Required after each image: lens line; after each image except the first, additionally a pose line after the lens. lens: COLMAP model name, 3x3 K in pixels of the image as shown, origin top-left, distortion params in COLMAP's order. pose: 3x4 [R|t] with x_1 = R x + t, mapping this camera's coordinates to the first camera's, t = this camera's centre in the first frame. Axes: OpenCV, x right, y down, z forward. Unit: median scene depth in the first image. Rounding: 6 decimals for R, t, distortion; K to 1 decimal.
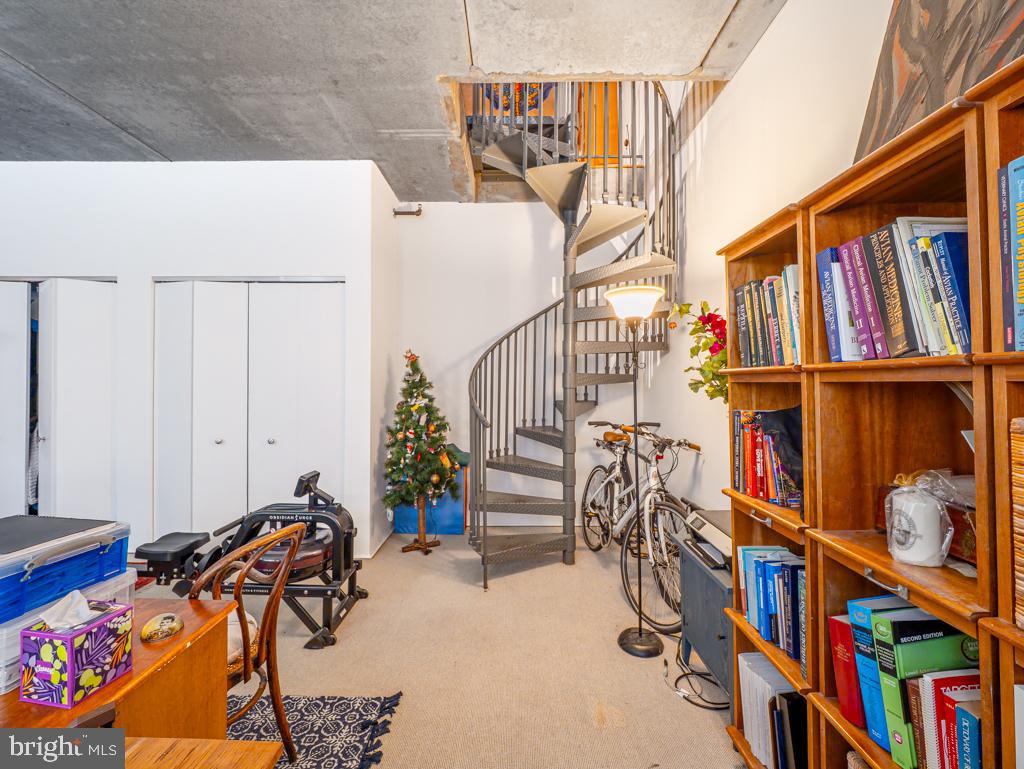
lens RADIAL K [[424.4, 0, 507.8], [0, 424.4, 380.2], [0, 0, 1]] dist [-0.010752, -0.000313]
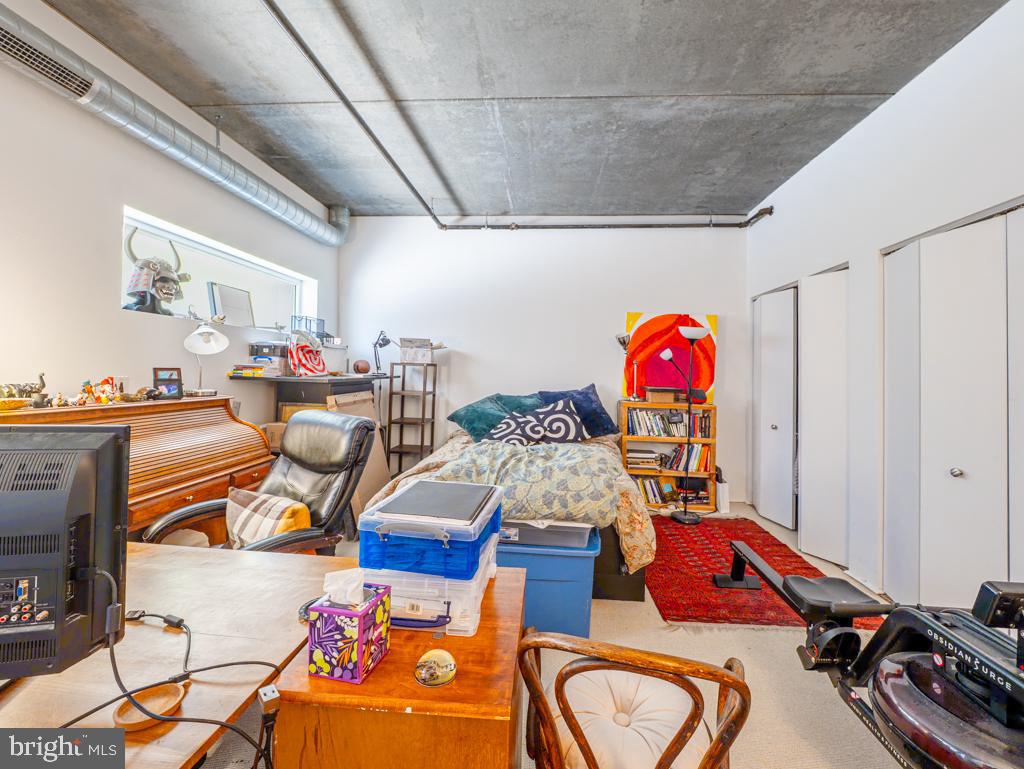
lens RADIAL K [[432.6, 0, 530.9], [0, 432.6, 366.6], [0, 0, 1]] dist [0.011157, -0.012962]
pose [[-0.047397, -0.019999, -0.998676, 0.041636], [-0.013225, 0.999724, -0.019393, 0.011698], [0.998789, 0.012289, -0.047649, 1.438703]]
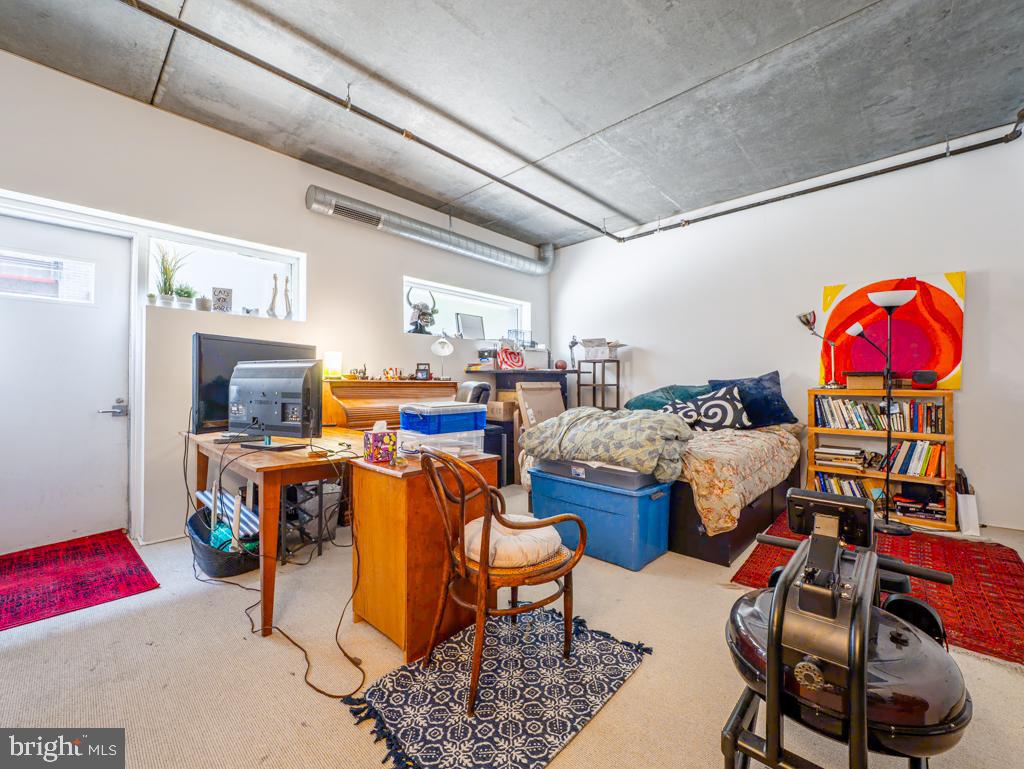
lens RADIAL K [[424.4, 0, 507.8], [0, 424.4, 380.2], [0, 0, 1]] dist [-0.010752, -0.000313]
pose [[-0.680310, -0.011719, -0.732831, 0.276231], [0.004195, 0.999794, -0.019882, 0.351427], [0.732913, -0.016600, -0.680120, 3.276898]]
